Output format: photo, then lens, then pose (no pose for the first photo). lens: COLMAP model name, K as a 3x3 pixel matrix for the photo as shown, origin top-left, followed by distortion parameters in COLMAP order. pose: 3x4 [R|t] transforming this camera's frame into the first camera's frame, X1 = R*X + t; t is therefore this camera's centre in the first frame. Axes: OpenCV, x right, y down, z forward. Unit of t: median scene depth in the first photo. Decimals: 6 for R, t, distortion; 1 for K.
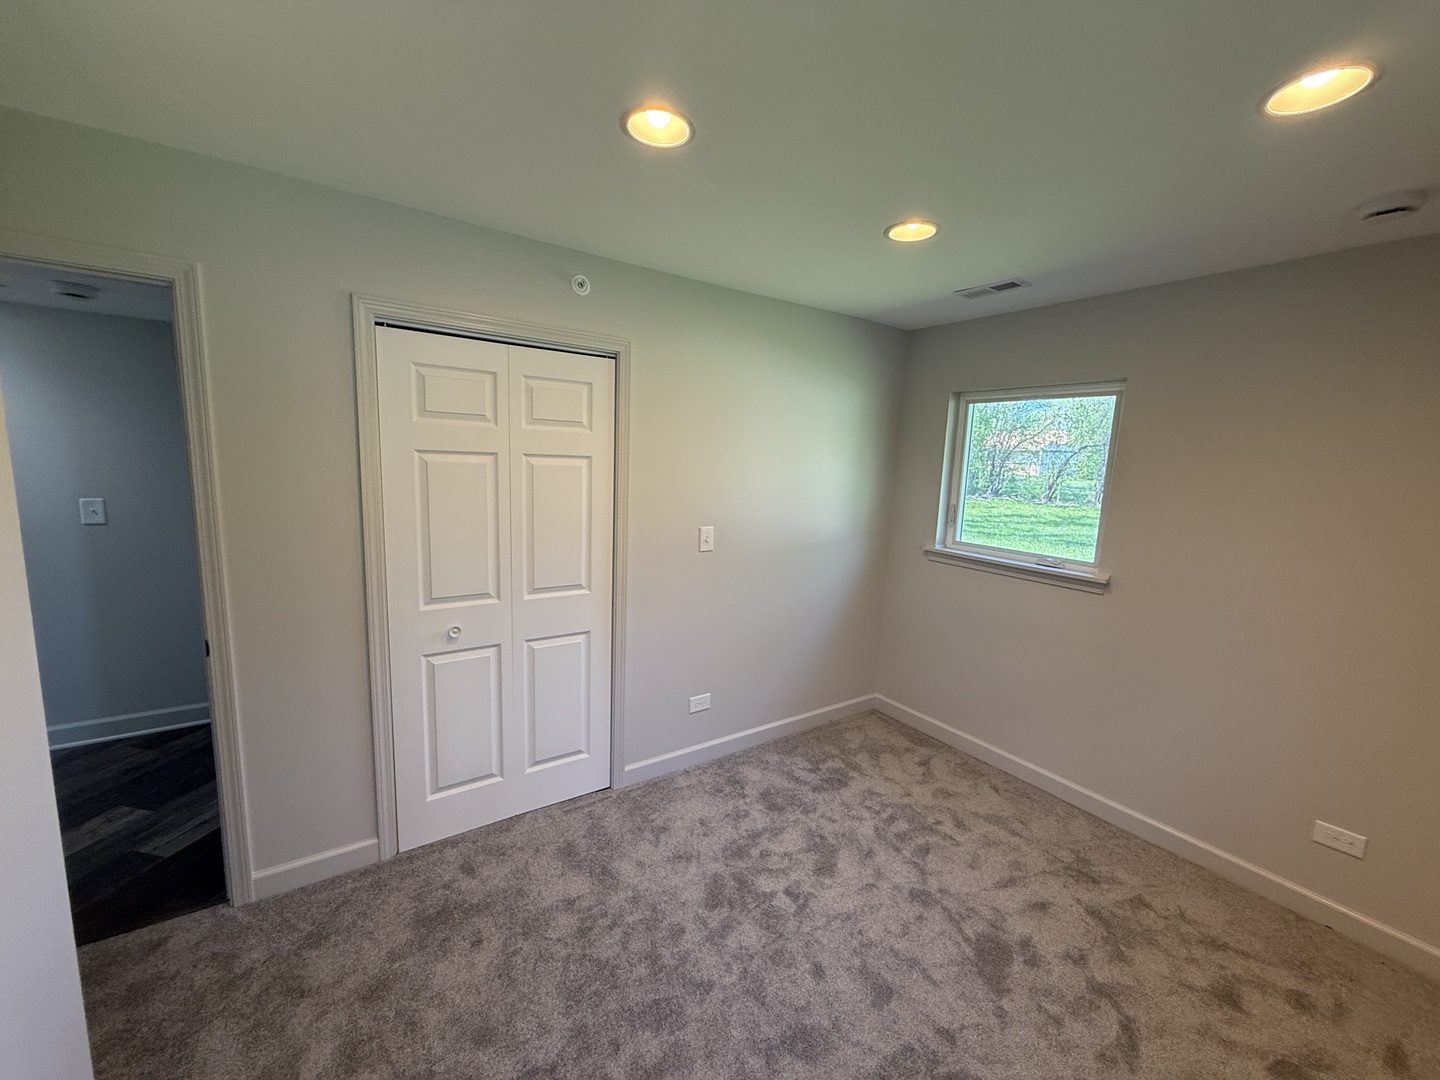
lens RADIAL K [[571.5, 0, 717.4], [0, 571.5, 542.3], [0, 0, 1]] dist [0.000052, -0.000527]
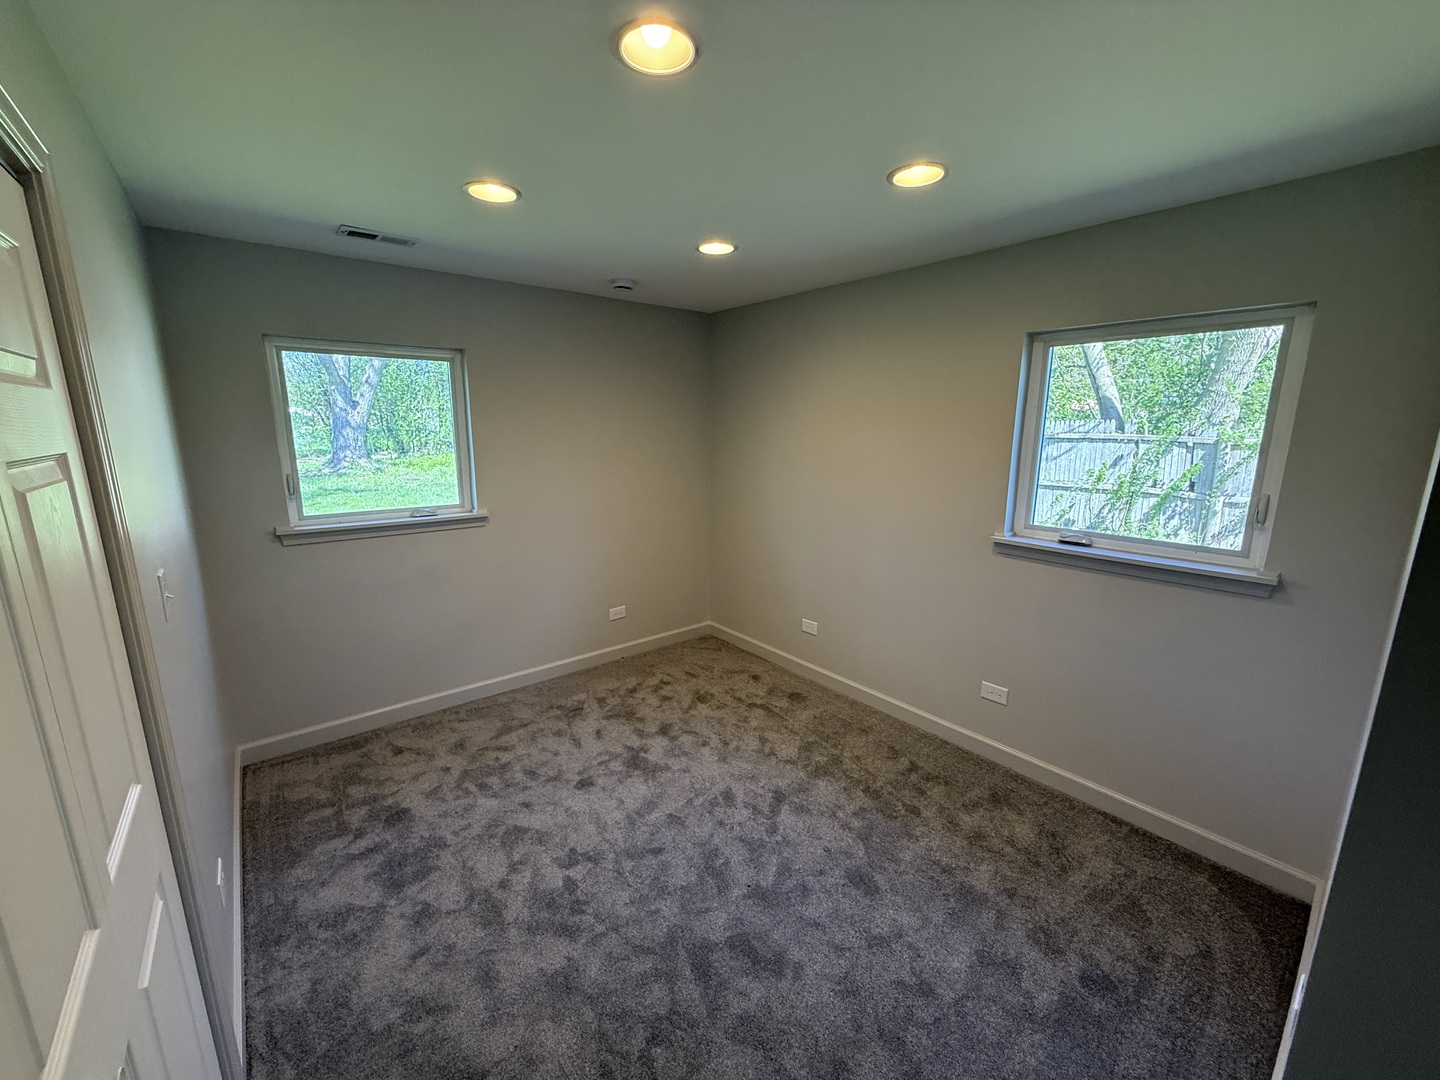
lens RADIAL K [[571.5, 0, 712.7], [0, 571.5, 542.0], [0, 0, 1]] dist [0.000052, -0.000527]
pose [[-0.074746, -0.244959, 0.966648, -0.583264], [0.138799, 0.957368, 0.253341, -0.122424], [-0.987496, 0.153106, -0.037560, 0.560145]]
